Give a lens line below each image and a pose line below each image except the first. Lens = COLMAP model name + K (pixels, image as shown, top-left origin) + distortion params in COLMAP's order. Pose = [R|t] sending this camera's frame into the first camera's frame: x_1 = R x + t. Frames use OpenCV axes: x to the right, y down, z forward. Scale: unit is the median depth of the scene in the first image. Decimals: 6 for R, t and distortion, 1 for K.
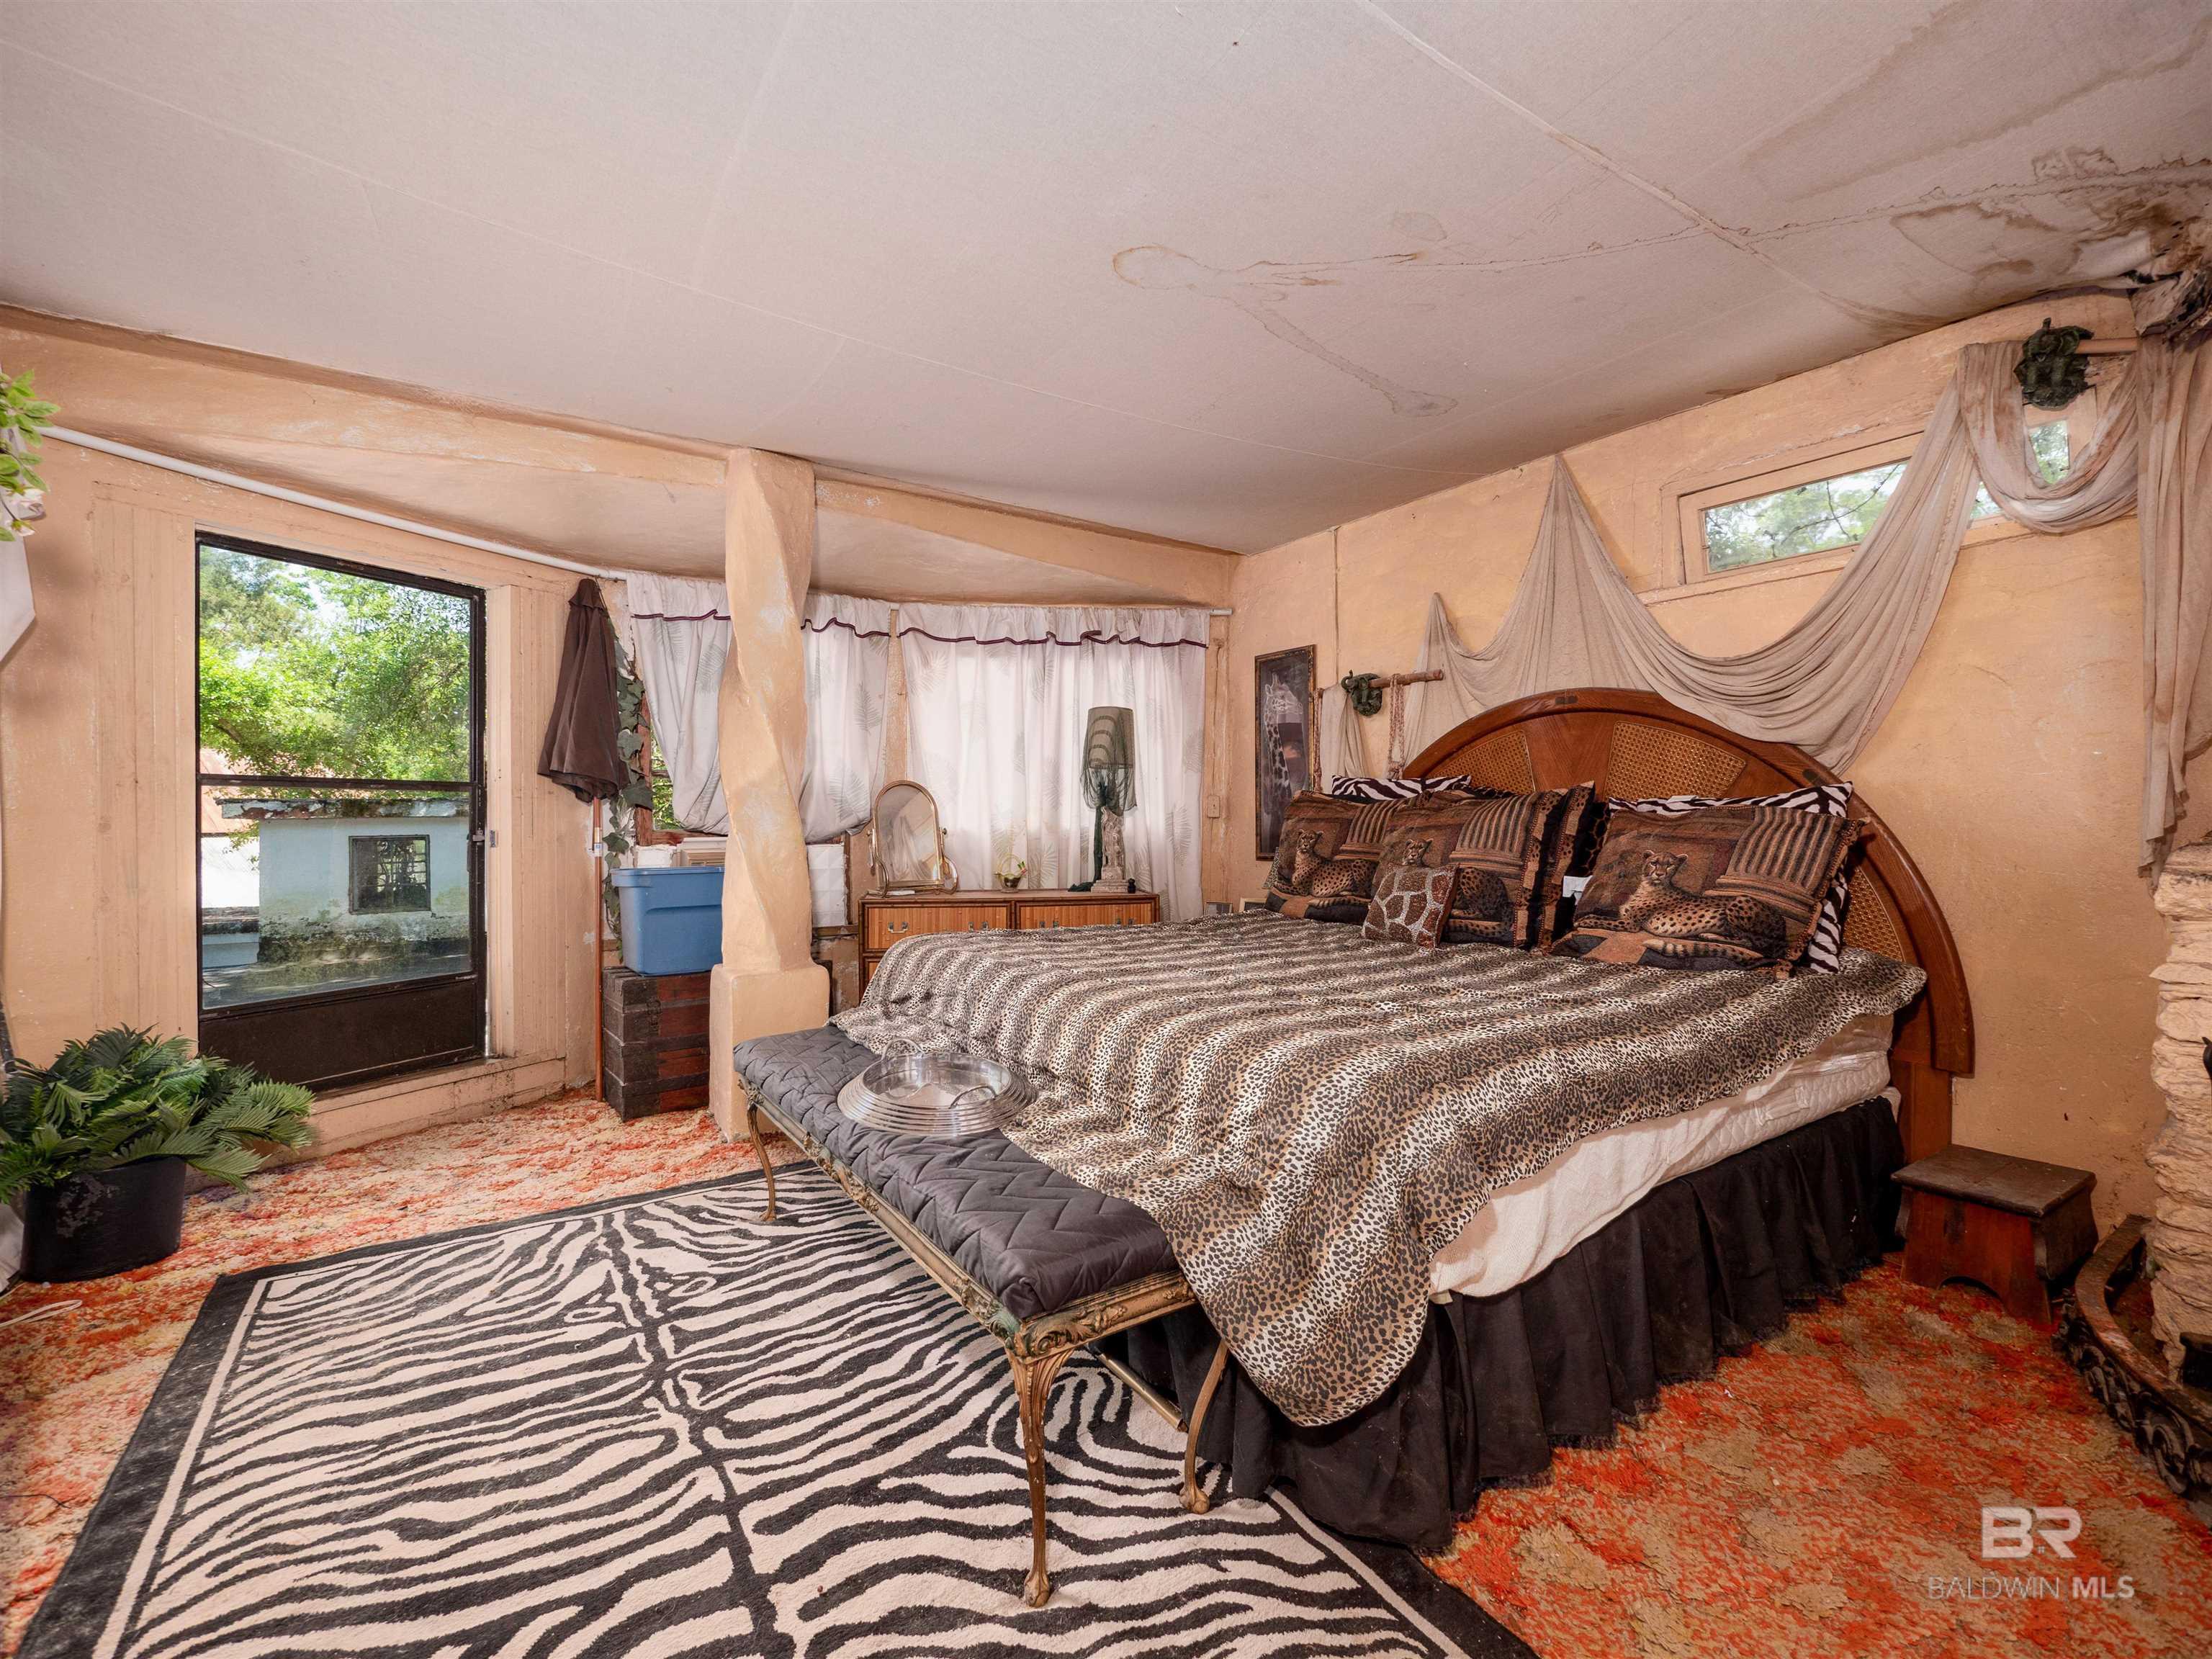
lens RADIAL K [[937.7, 0, 1099.9], [0, 937.7, 825.0], [0, 0, 1]] dist [-0.001396, -0.000211]
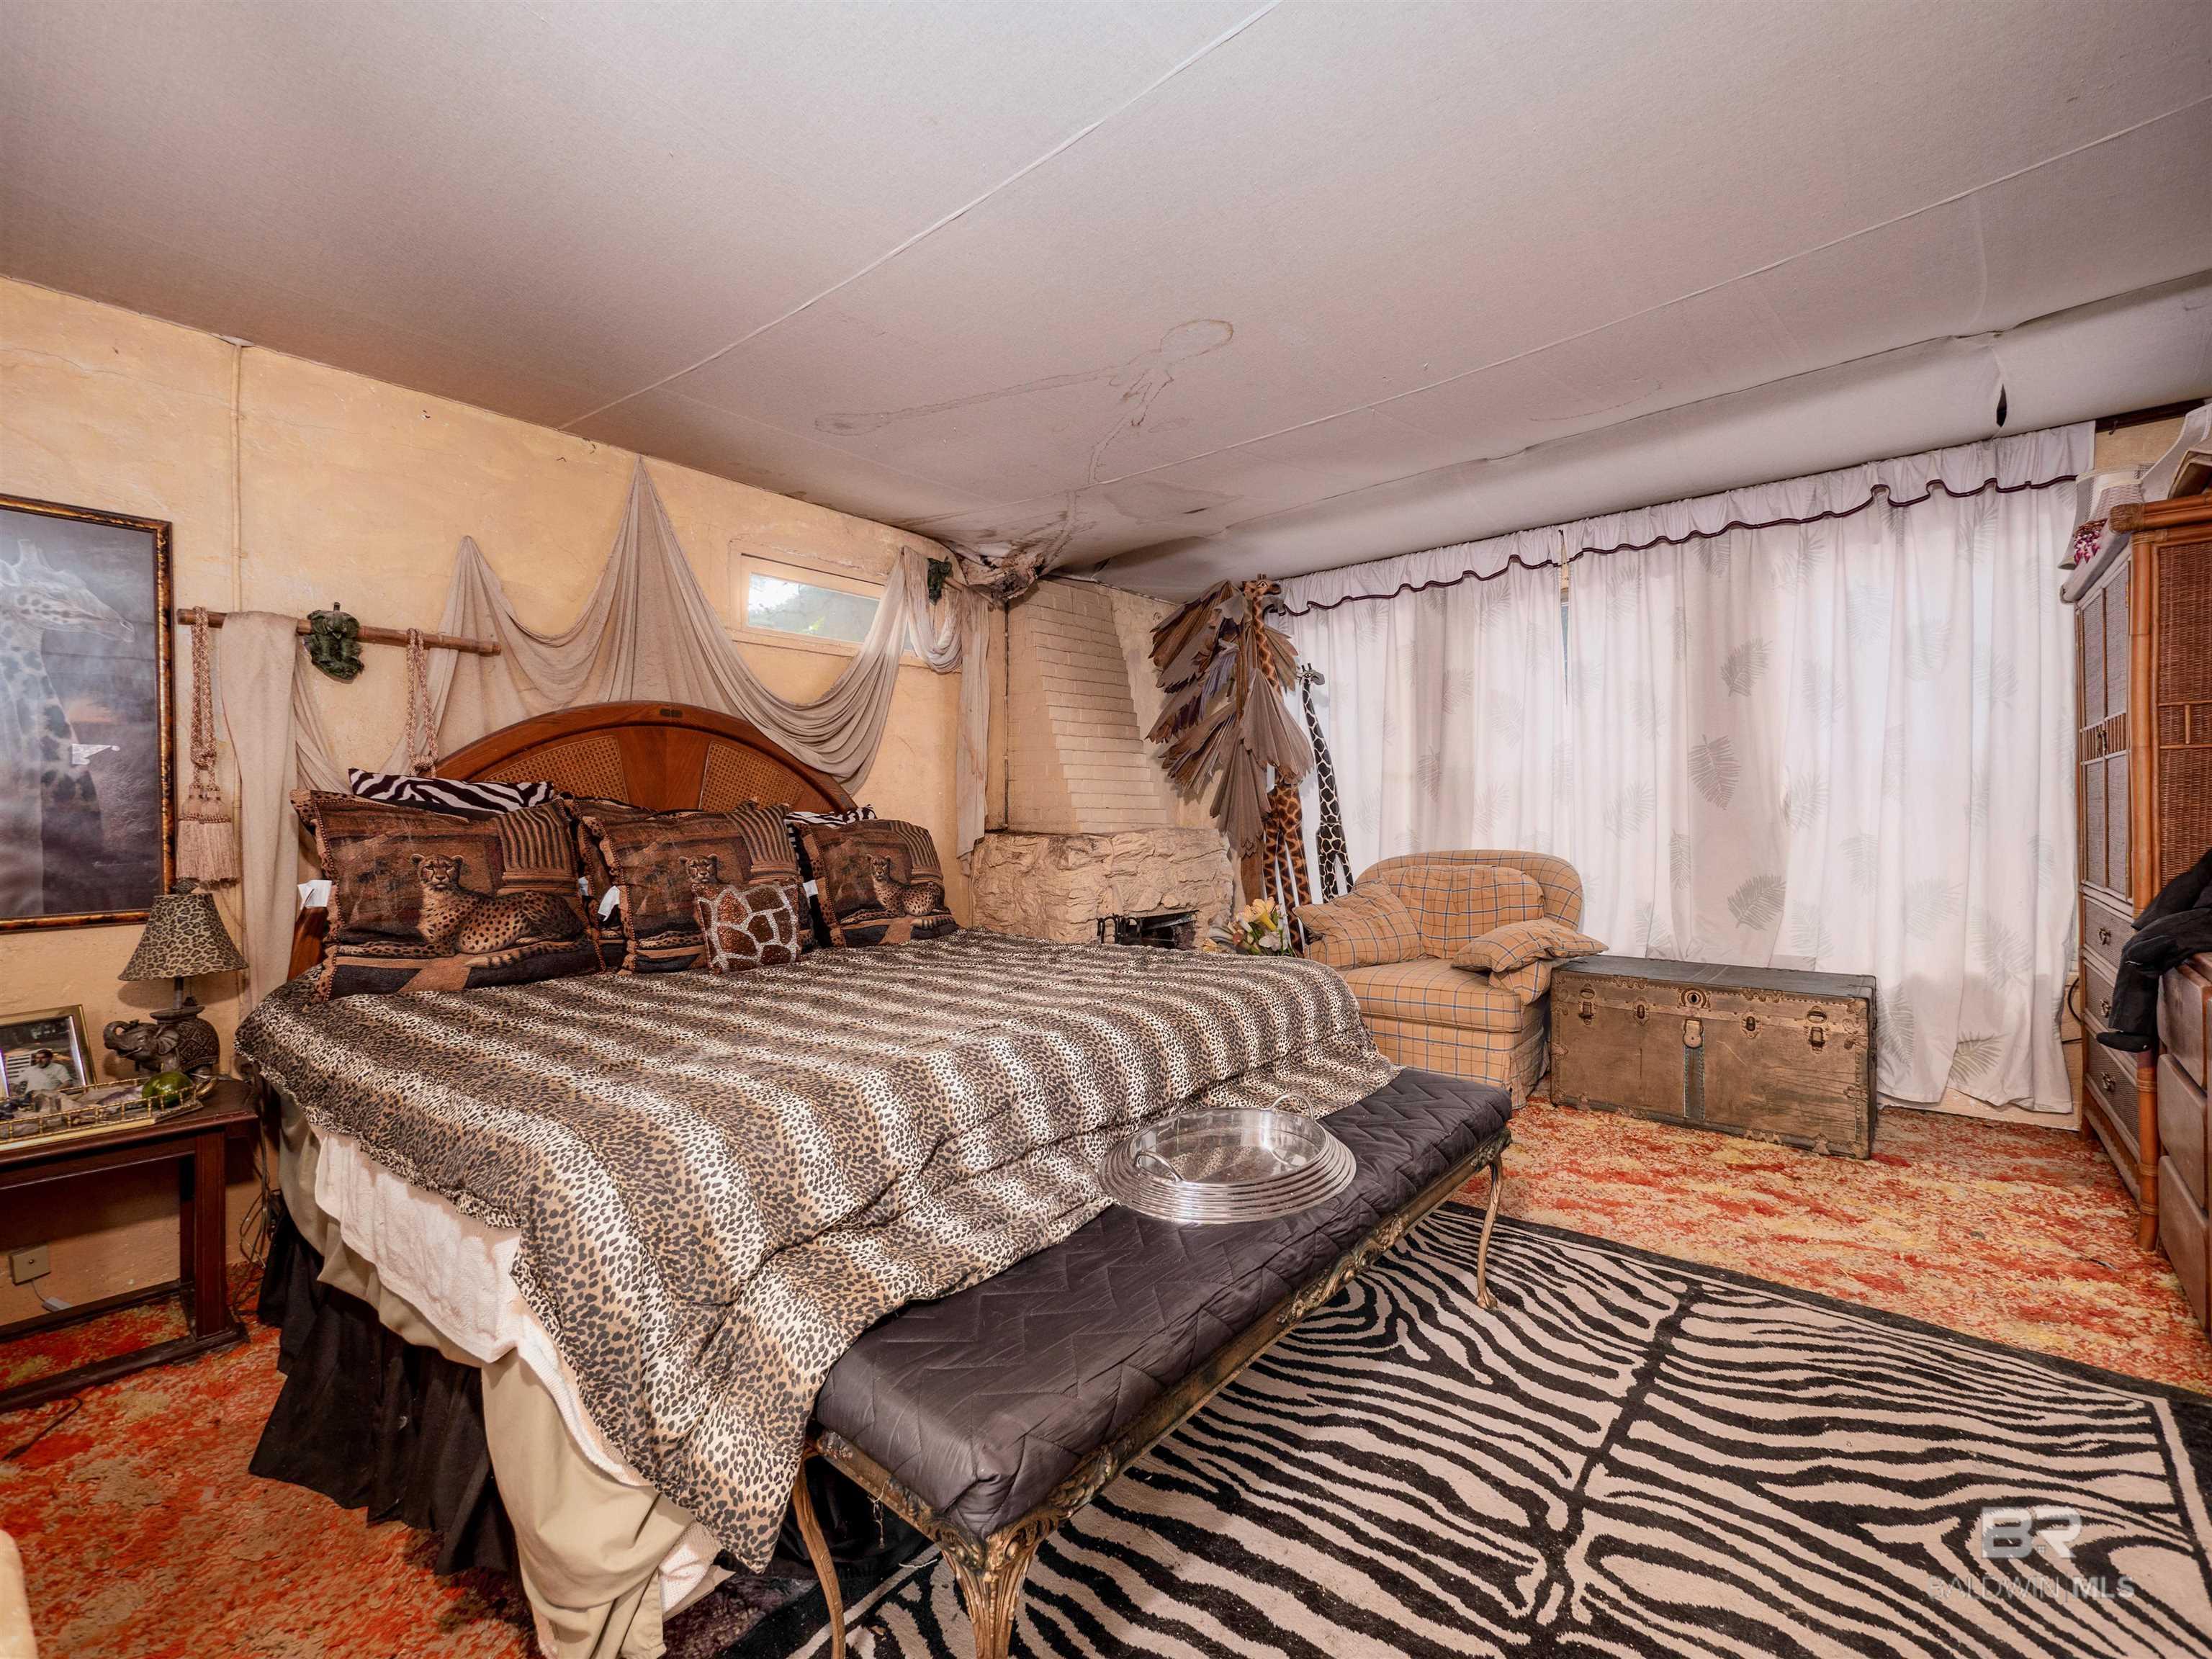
lens RADIAL K [[937.7, 0, 1103.8], [0, 937.7, 829.9], [0, 0, 1]] dist [-0.001396, -0.000211]
pose [[-0.262719, -0.000719, 0.964872, -1.122620], [0.022246, 0.999729, 0.006802, -0.012055], [-0.964616, 0.023251, -0.262632, 1.587892]]
